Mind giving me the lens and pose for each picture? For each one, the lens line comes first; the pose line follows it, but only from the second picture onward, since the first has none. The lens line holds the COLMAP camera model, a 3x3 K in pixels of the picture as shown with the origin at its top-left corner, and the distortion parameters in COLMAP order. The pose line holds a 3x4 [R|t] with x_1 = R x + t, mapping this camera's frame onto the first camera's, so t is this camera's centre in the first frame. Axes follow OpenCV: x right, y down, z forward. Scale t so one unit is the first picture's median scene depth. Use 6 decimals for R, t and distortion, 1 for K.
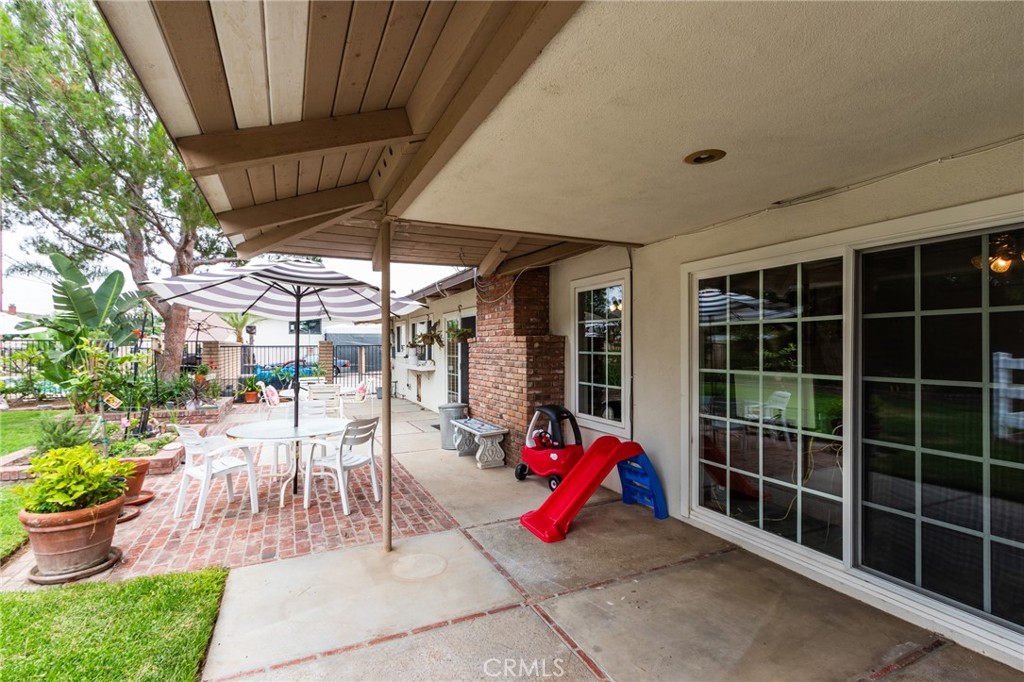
lens RADIAL K [[466.4, 0, 507.0], [0, 466.4, 343.0], [0, 0, 1]] dist [0.002770, -0.001239]
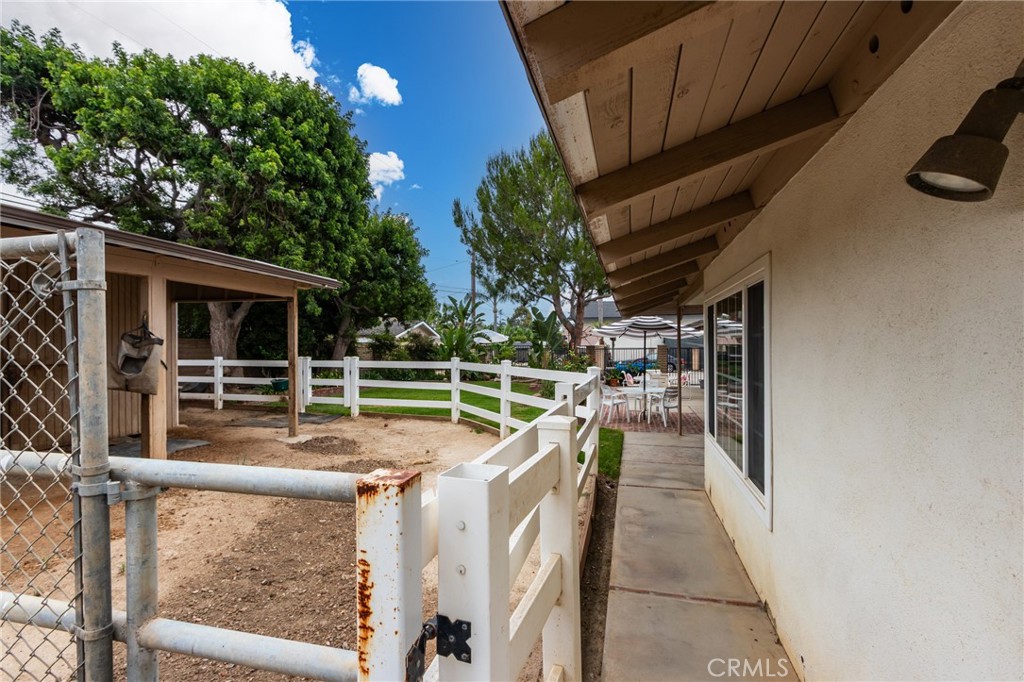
lens RADIAL K [[466.4, 0, 514.2], [0, 466.4, 345.4], [0, 0, 1]] dist [0.002770, -0.001239]
pose [[0.771253, -0.014725, -0.636358, 0.280569], [0.021776, 0.999758, 0.003258, -0.029074], [0.636156, -0.016370, 0.771387, -0.634078]]
